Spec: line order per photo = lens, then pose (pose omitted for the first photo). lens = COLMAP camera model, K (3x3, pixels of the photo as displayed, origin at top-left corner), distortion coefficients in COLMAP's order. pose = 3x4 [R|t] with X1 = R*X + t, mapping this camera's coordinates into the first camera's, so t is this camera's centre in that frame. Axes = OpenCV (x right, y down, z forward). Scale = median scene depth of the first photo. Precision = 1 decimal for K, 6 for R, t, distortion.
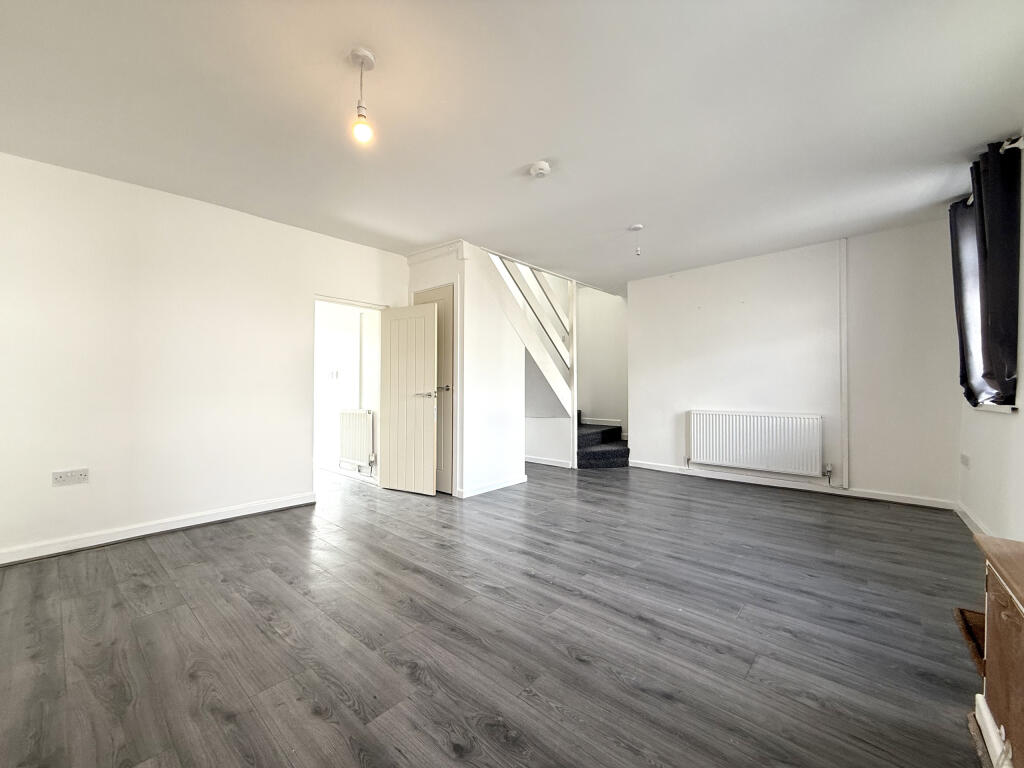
lens RADIAL K [[410.2, 0, 510.8], [0, 410.2, 383.7], [0, 0, 1]] dist [0.000432, -0.000274]
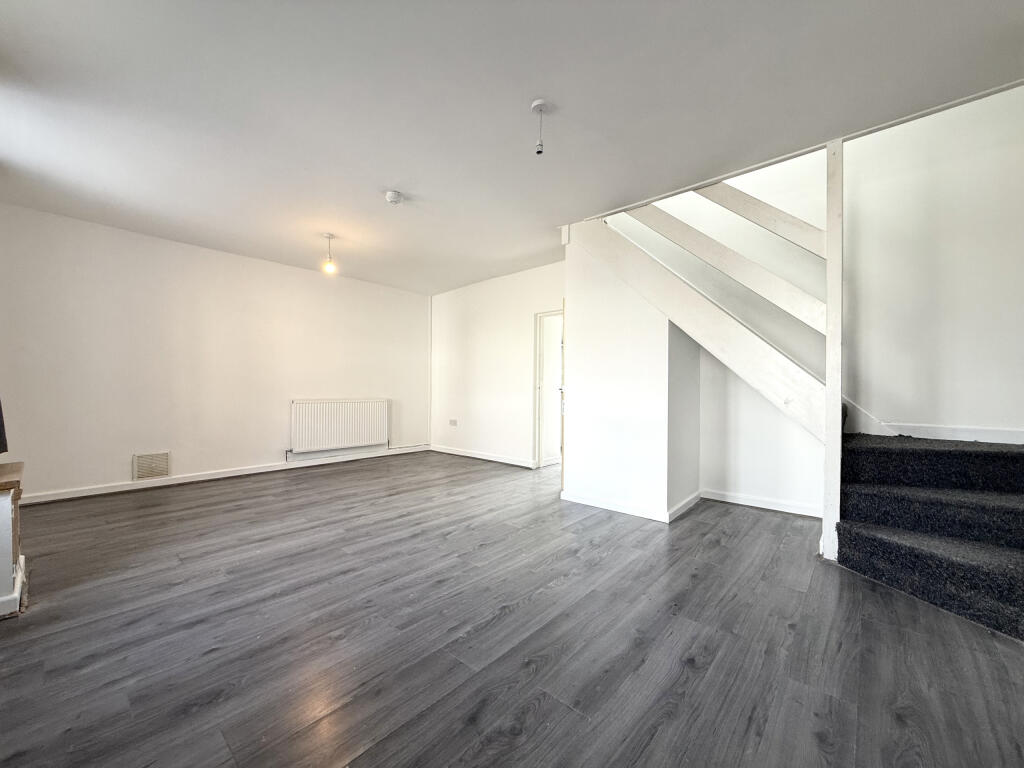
lens RADIAL K [[410.2, 0, 511.7], [0, 410.2, 386.4], [0, 0, 1]] dist [0.000432, -0.000274]
pose [[-0.009678, -0.004547, -0.999943, 1.443318], [0.007038, 0.999965, -0.004615, 0.038252], [0.999928, -0.007083, -0.009645, 1.542796]]
